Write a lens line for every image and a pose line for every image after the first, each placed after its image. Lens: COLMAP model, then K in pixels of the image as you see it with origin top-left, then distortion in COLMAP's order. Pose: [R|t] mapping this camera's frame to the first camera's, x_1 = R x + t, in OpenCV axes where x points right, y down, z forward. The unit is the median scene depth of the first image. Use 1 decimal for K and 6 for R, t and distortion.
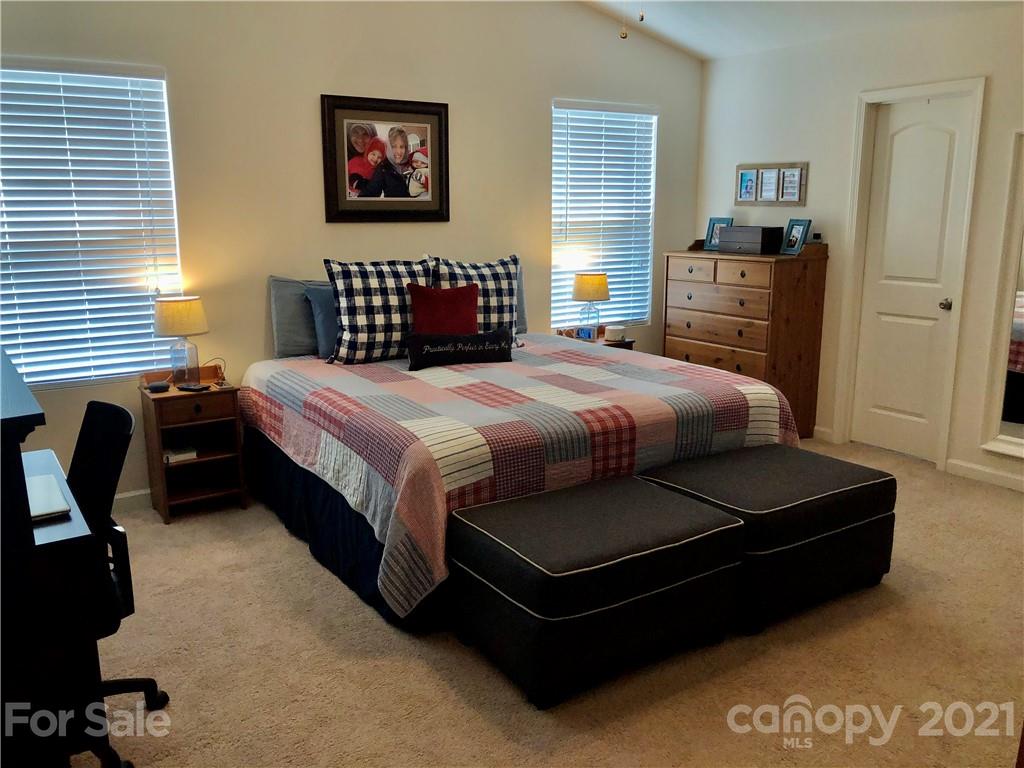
lens RADIAL K [[851.4, 0, 517.5], [0, 851.4, 385.5], [0, 0, 1]] dist [0.002134, 0.013867]
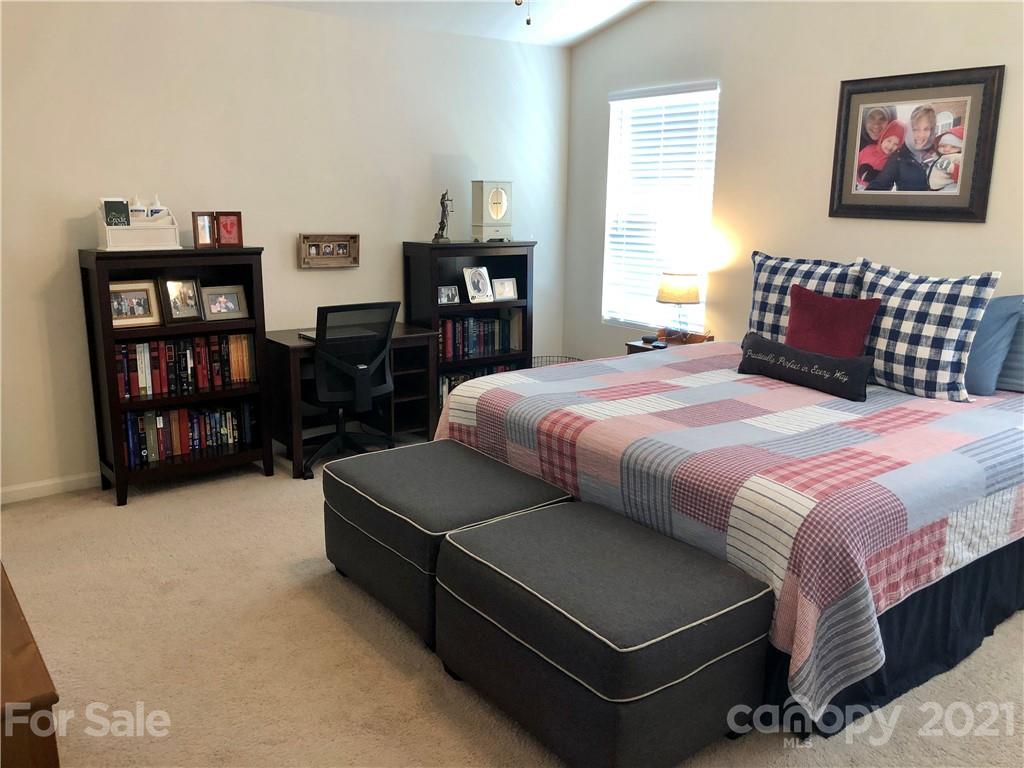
lens RADIAL K [[851.4, 0, 520.3], [0, 851.4, 378.2], [0, 0, 1]] dist [0.002134, 0.013867]
pose [[0.060904, 0.220184, -0.973555, 0.710655], [-0.218940, 0.954560, 0.202191, -0.134423], [0.973836, 0.200836, 0.106343, 0.592359]]
